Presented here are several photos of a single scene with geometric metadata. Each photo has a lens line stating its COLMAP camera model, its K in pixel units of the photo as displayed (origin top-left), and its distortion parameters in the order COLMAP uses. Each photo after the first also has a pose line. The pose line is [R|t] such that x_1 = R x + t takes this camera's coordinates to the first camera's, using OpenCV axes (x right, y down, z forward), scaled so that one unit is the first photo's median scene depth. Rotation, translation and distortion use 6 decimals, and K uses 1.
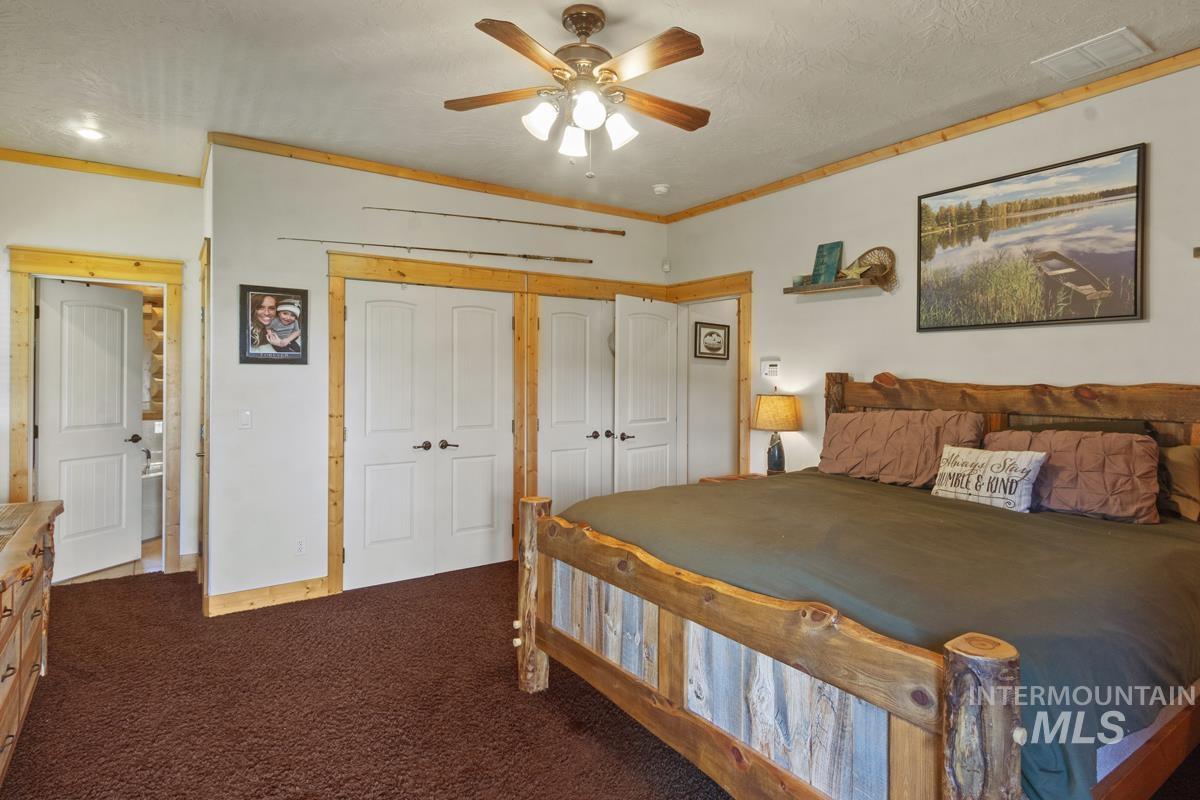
lens RADIAL K [[637.6, 0, 596.1], [0, 637.6, 370.6], [0, 0, 1]] dist [-0.000617, -0.000111]
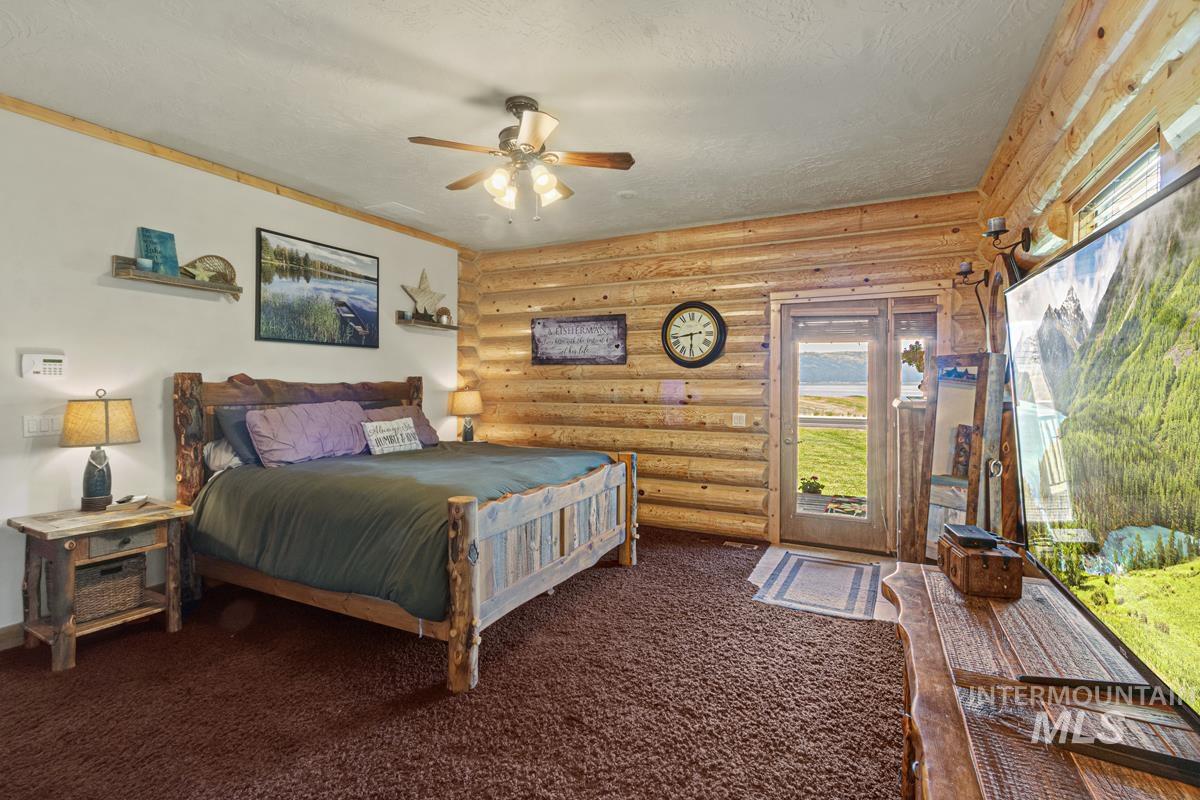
lens RADIAL K [[560.9, 0, 599.3], [0, 560.9, 392.1], [0, 0, 1]] dist [0.004661, -0.000424]
pose [[-0.488474, -0.012682, 0.872486, -0.807606], [-0.002559, 0.999911, 0.013102, 0.023888], [-0.872575, 0.004167, -0.488463, 1.044879]]
